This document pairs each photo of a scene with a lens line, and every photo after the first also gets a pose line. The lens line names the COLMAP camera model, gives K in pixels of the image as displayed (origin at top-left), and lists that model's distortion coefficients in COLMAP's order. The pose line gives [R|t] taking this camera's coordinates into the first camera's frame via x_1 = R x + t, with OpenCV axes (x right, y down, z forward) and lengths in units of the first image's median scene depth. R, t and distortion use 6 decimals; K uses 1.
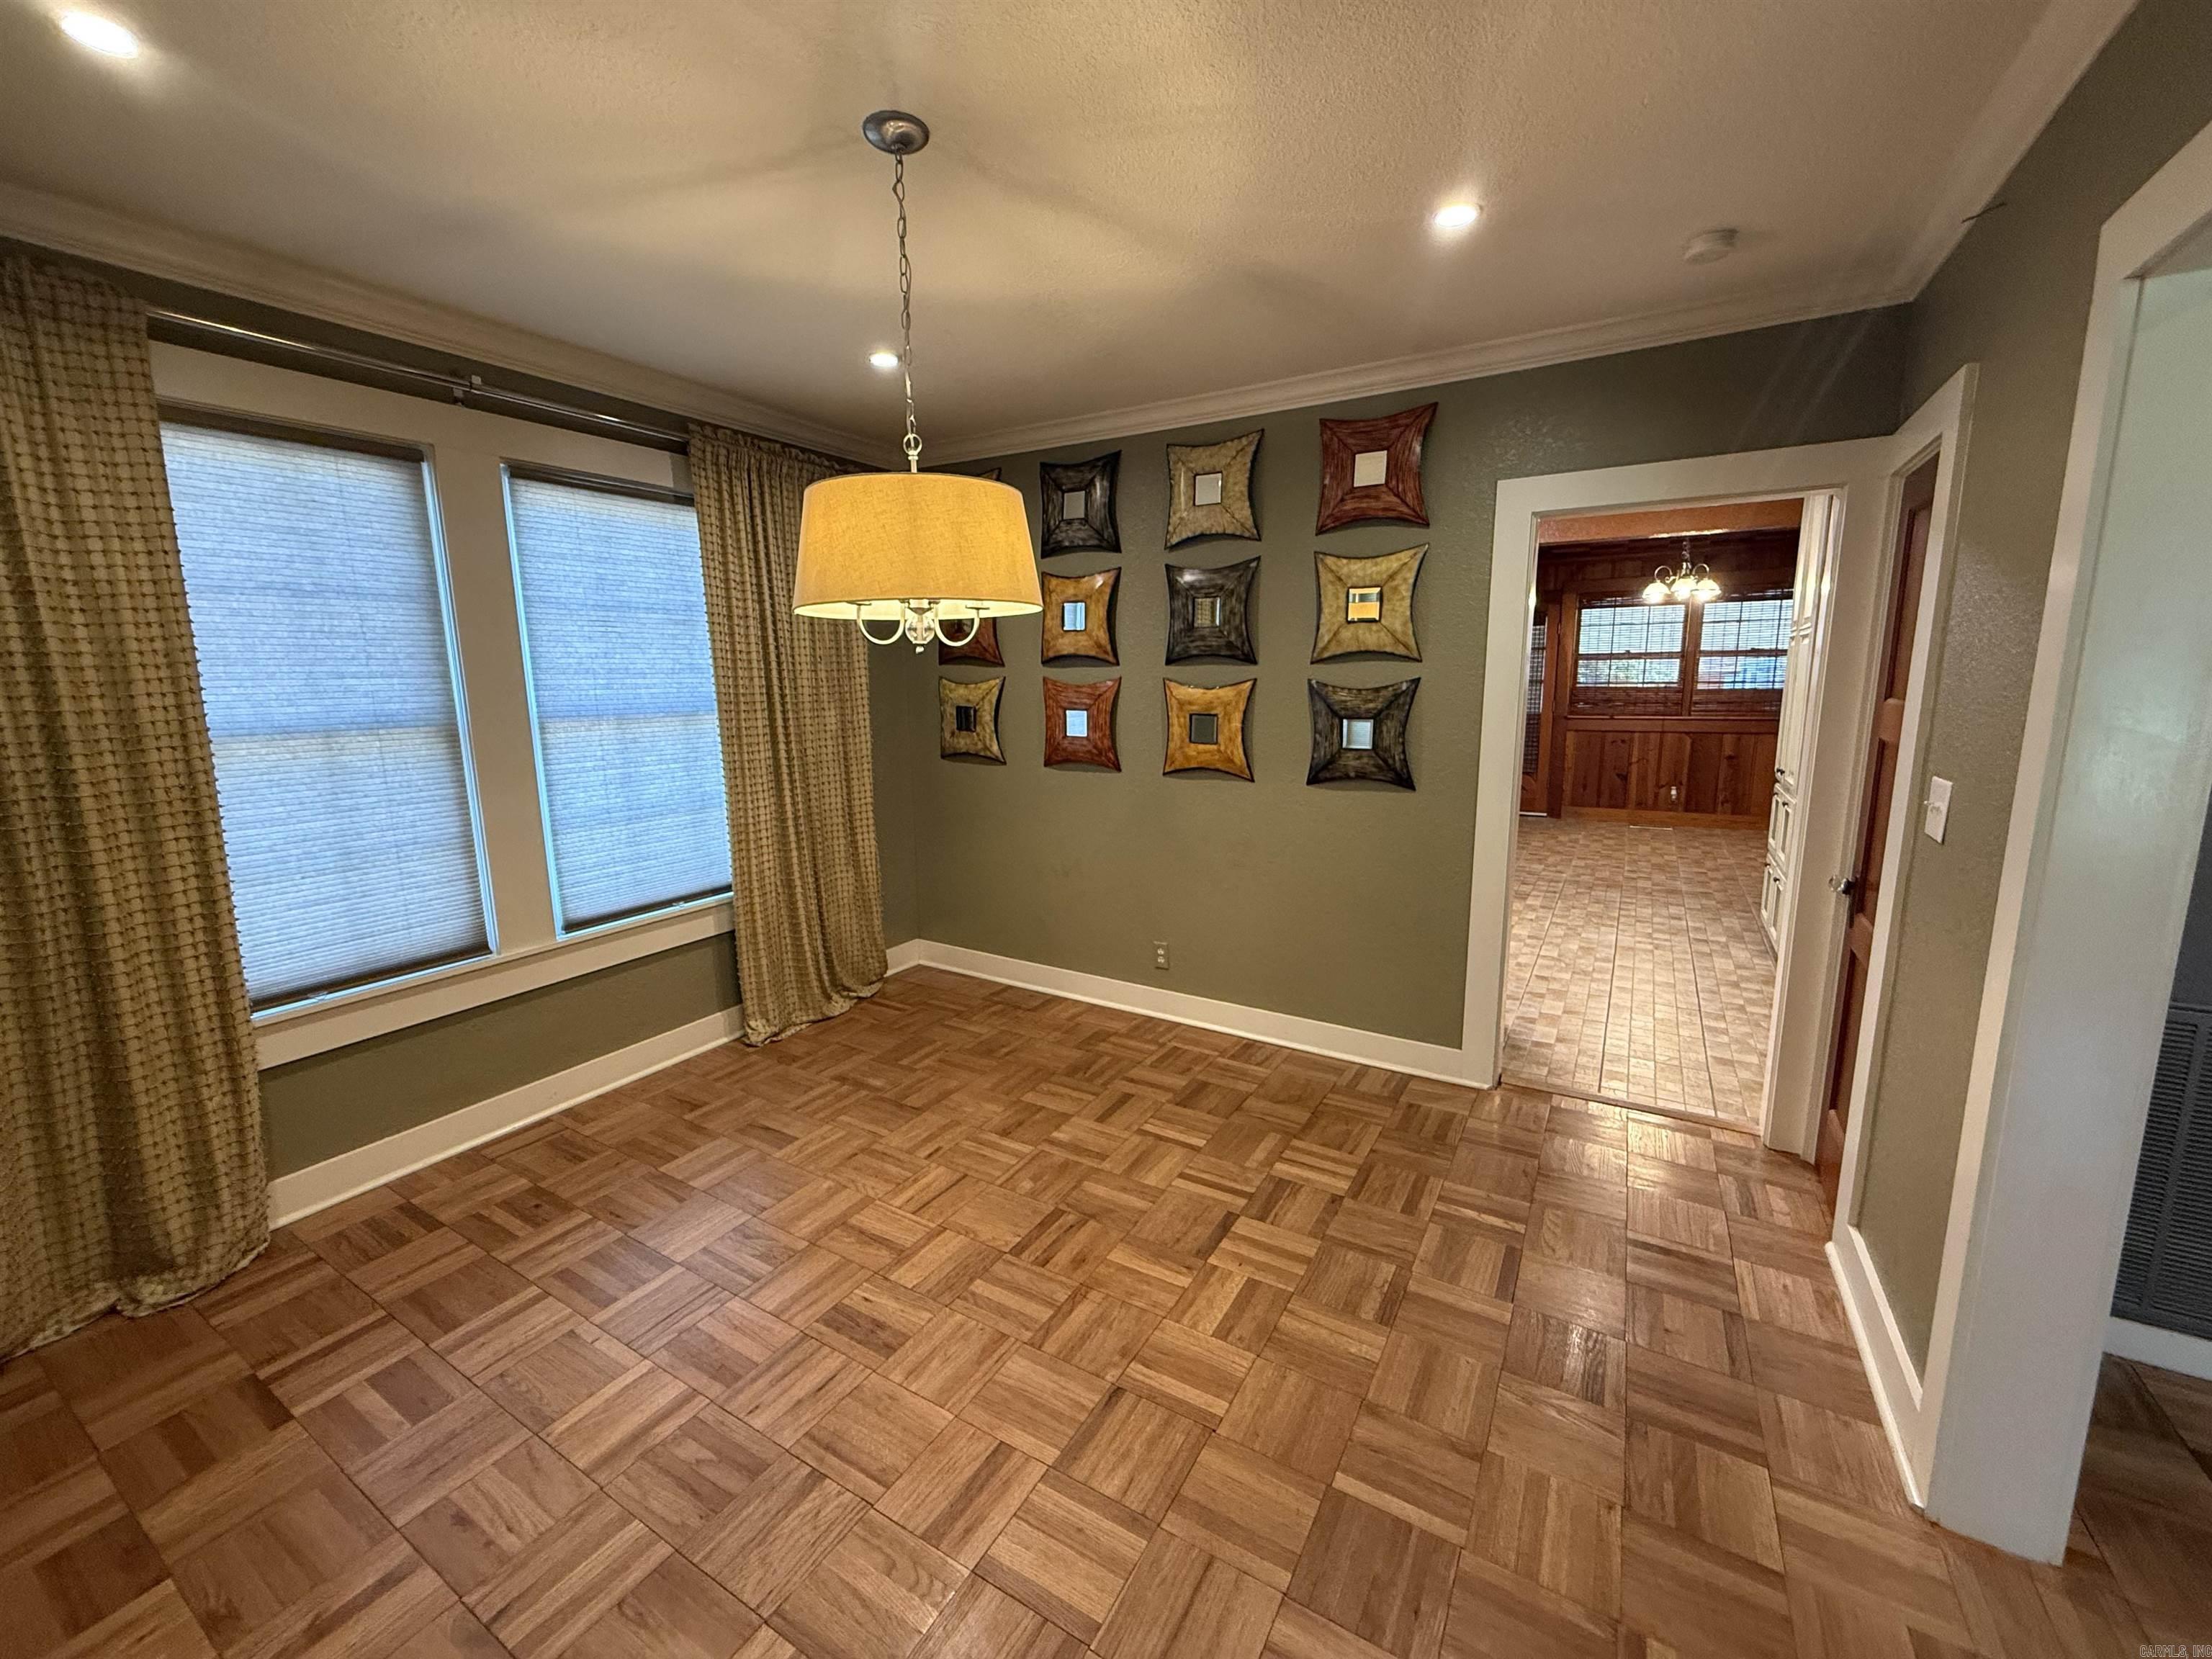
lens RADIAL K [[881.7, 0, 1099.7], [0, 881.7, 825.4], [0, 0, 1]] dist [-0.000086, 0.000488]
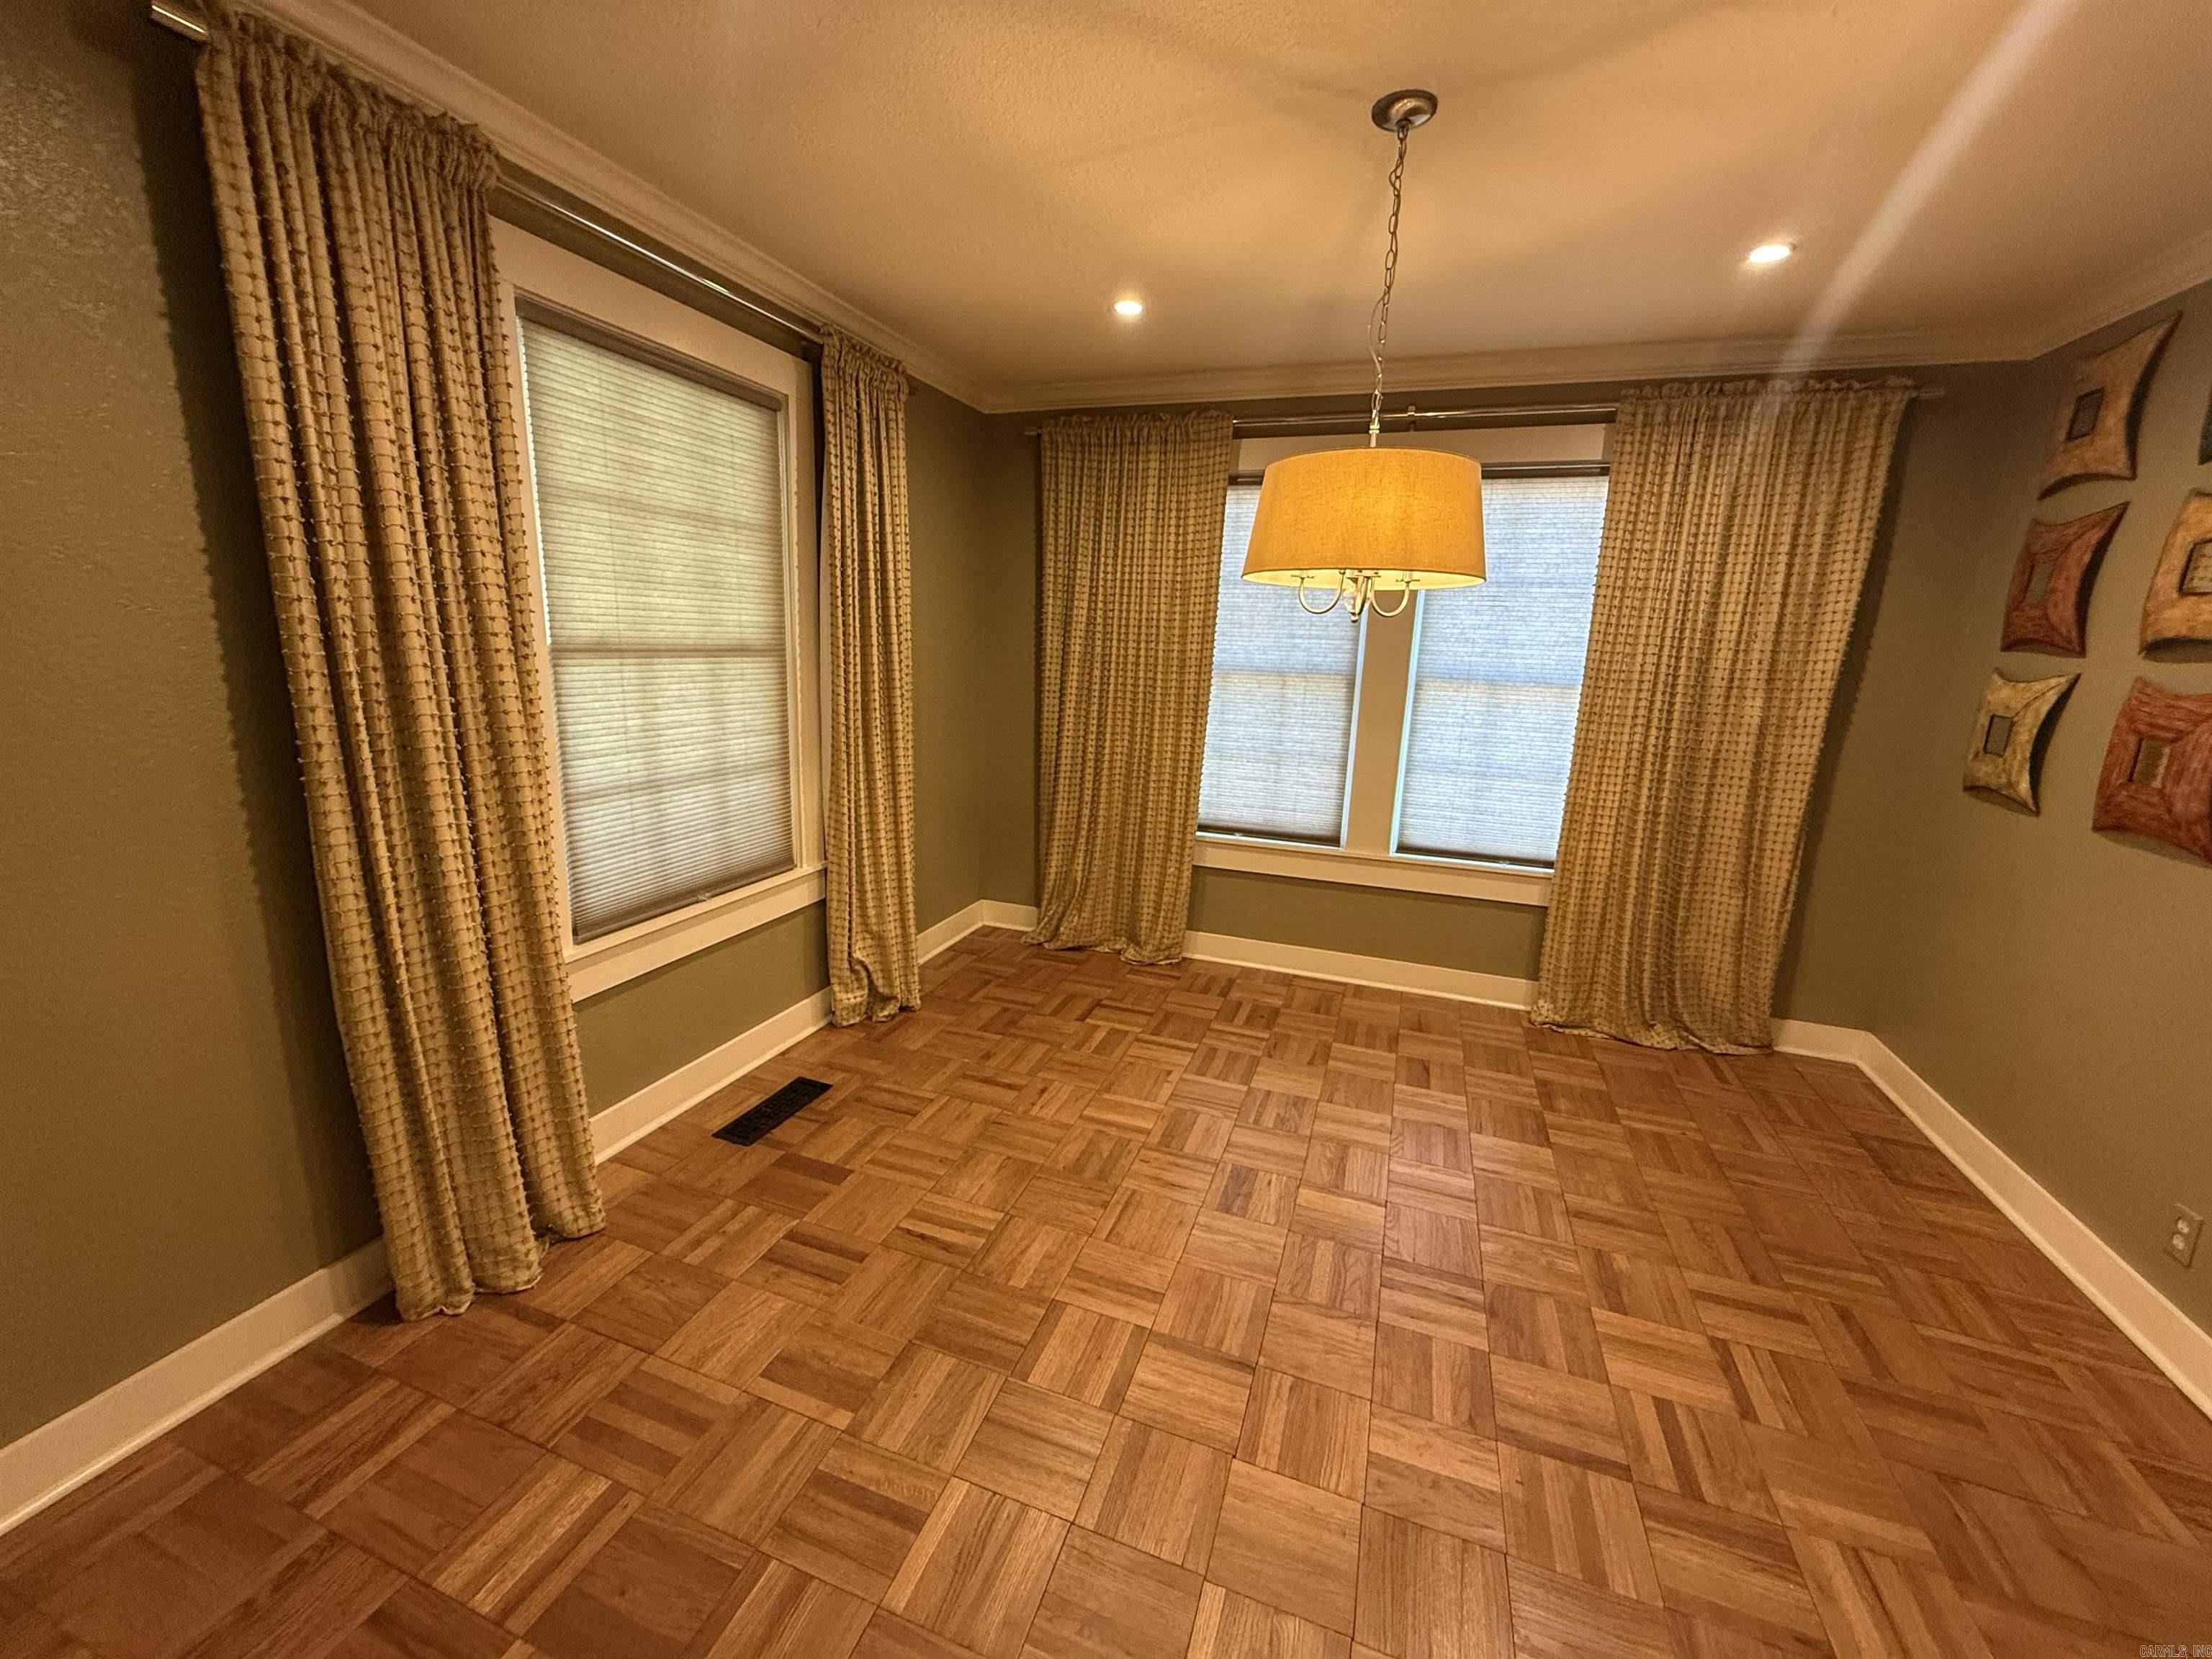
lens RADIAL K [[881.7, 0, 1099.7], [0, 881.7, 825.4], [0, 0, 1]] dist [-0.000086, 0.000488]
pose [[0.192696, 0.226617, -0.954732, 0.351918], [-0.204452, 0.960885, 0.186813, -0.043055], [0.959723, 0.159198, 0.231491, 0.224667]]
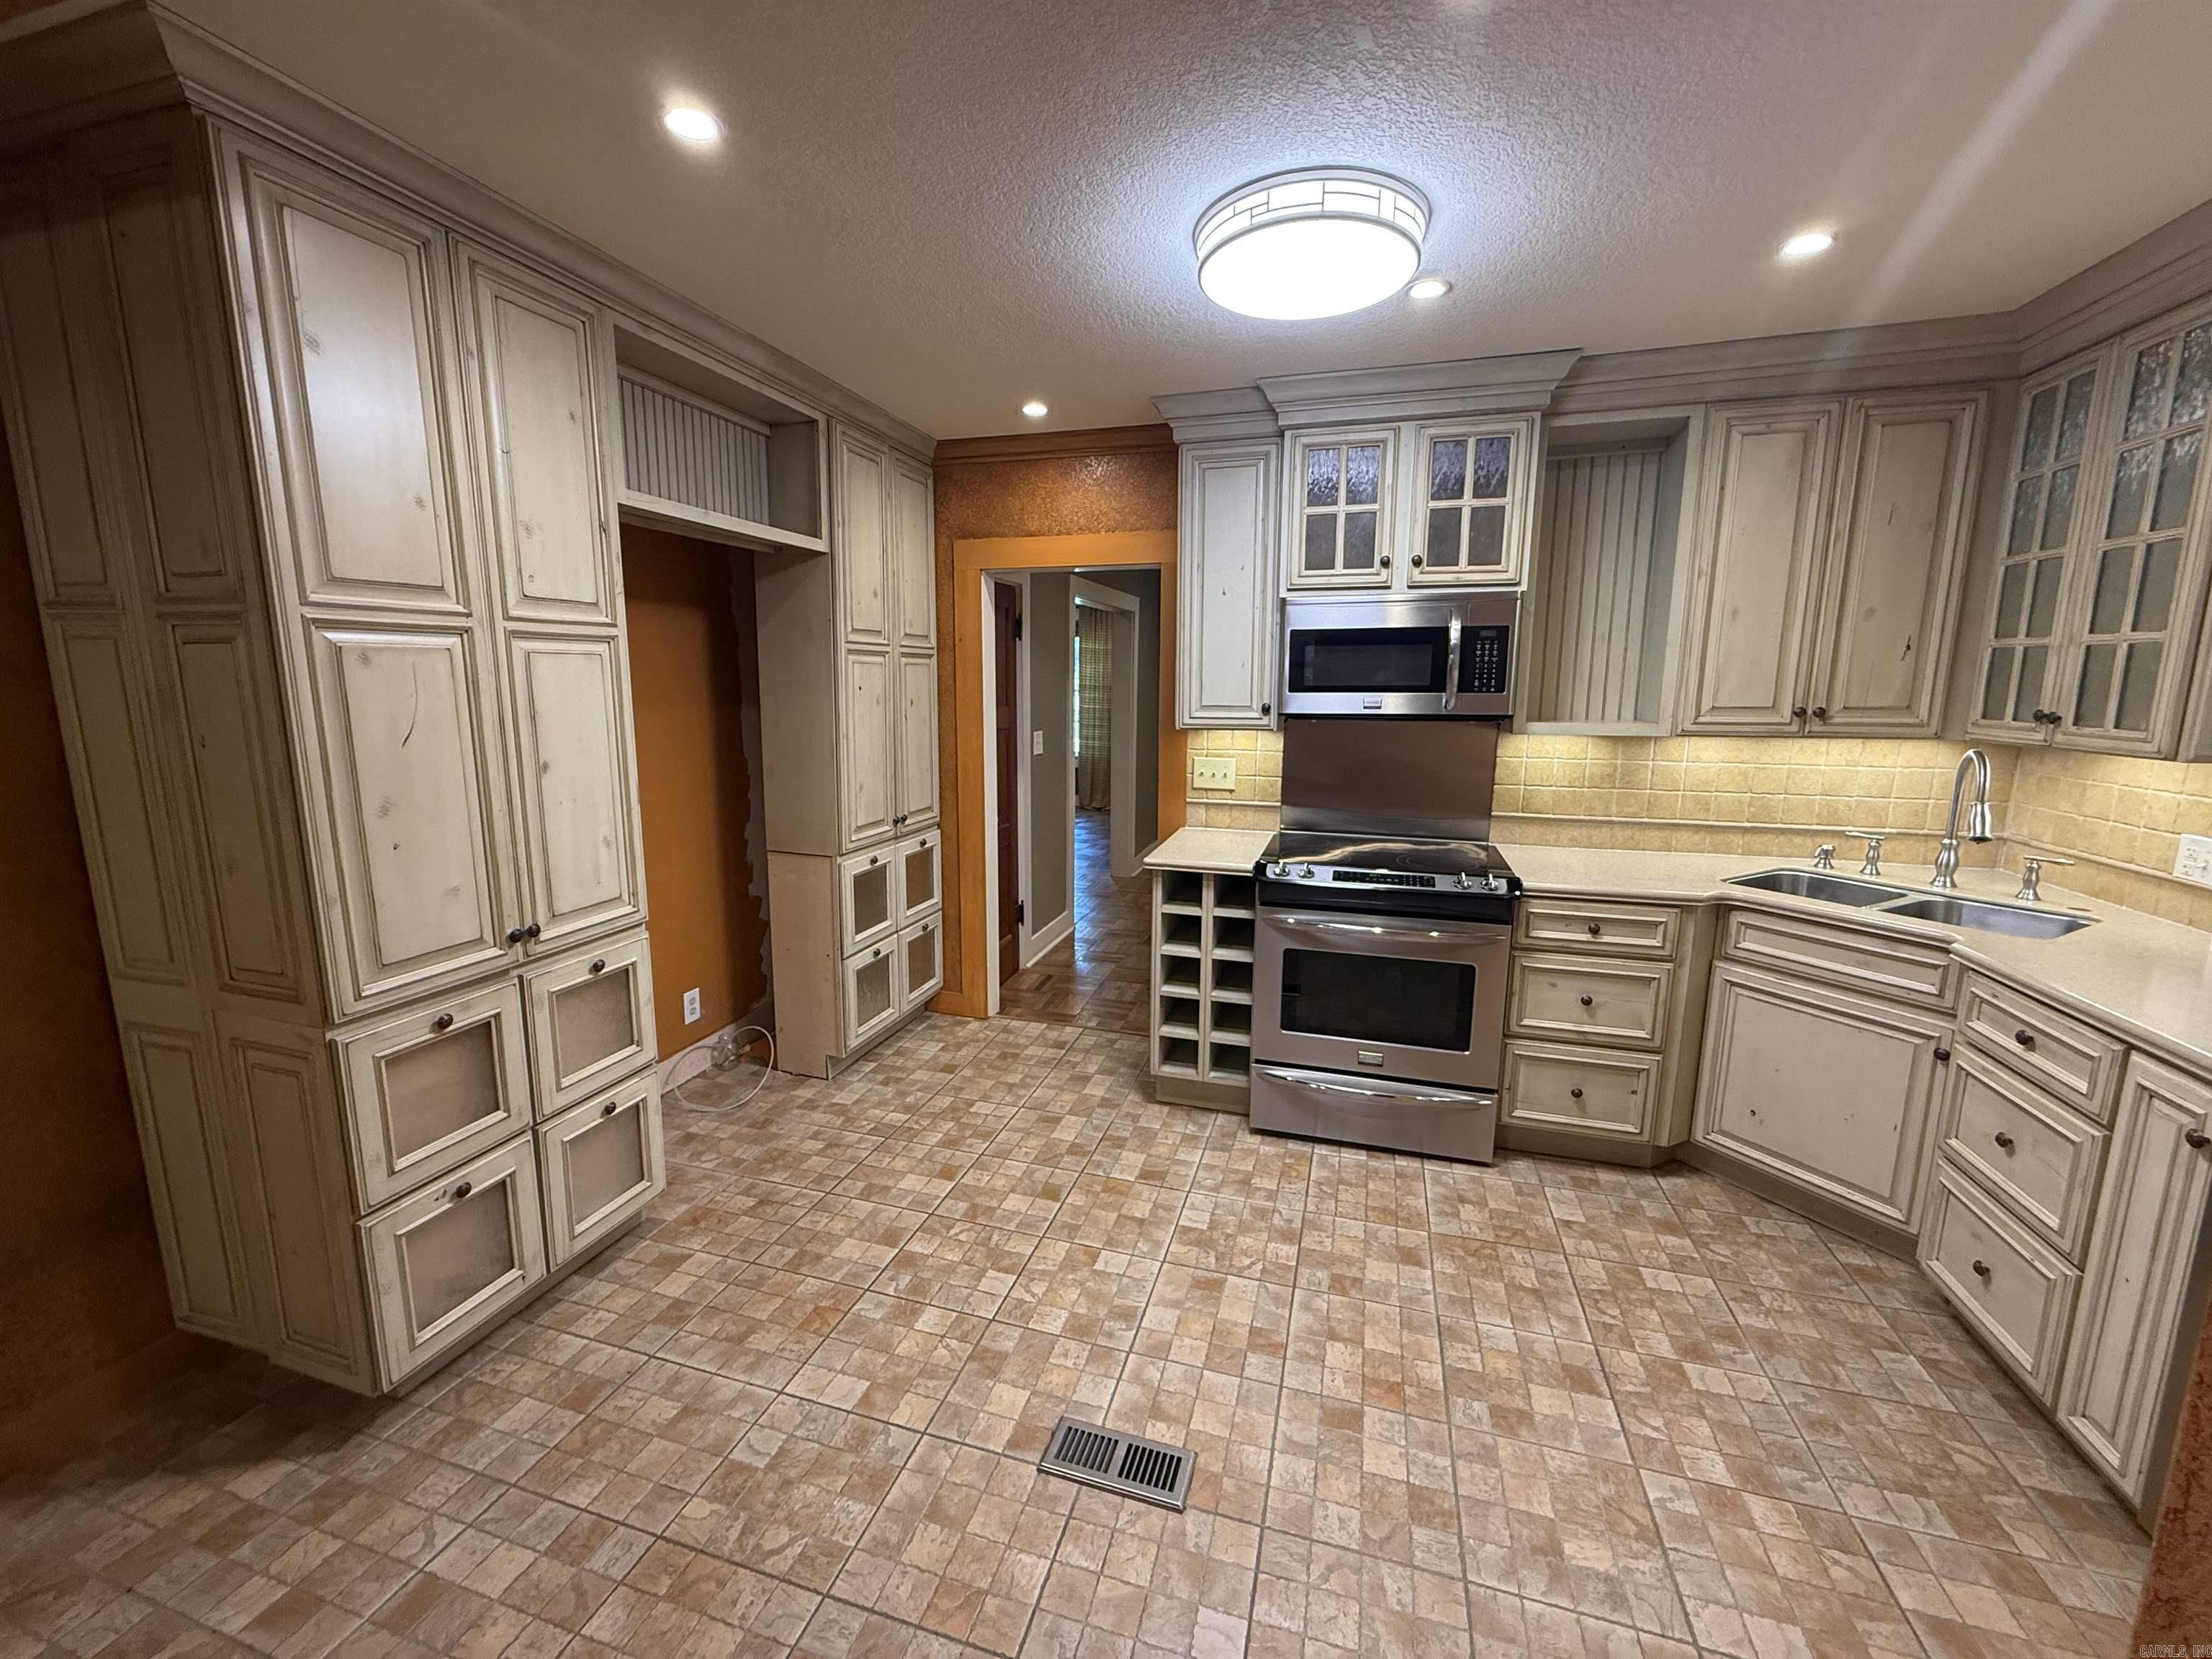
lens RADIAL K [[881.7, 0, 1099.7], [0, 881.7, 825.4], [0, 0, 1]] dist [-0.000086, 0.000488]
pose [[-0.968640, 0.049438, -0.243500, 0.623143], [-0.033940, 0.944493, 0.326774, -0.281854], [0.246139, 0.324791, -0.913196, 1.529626]]
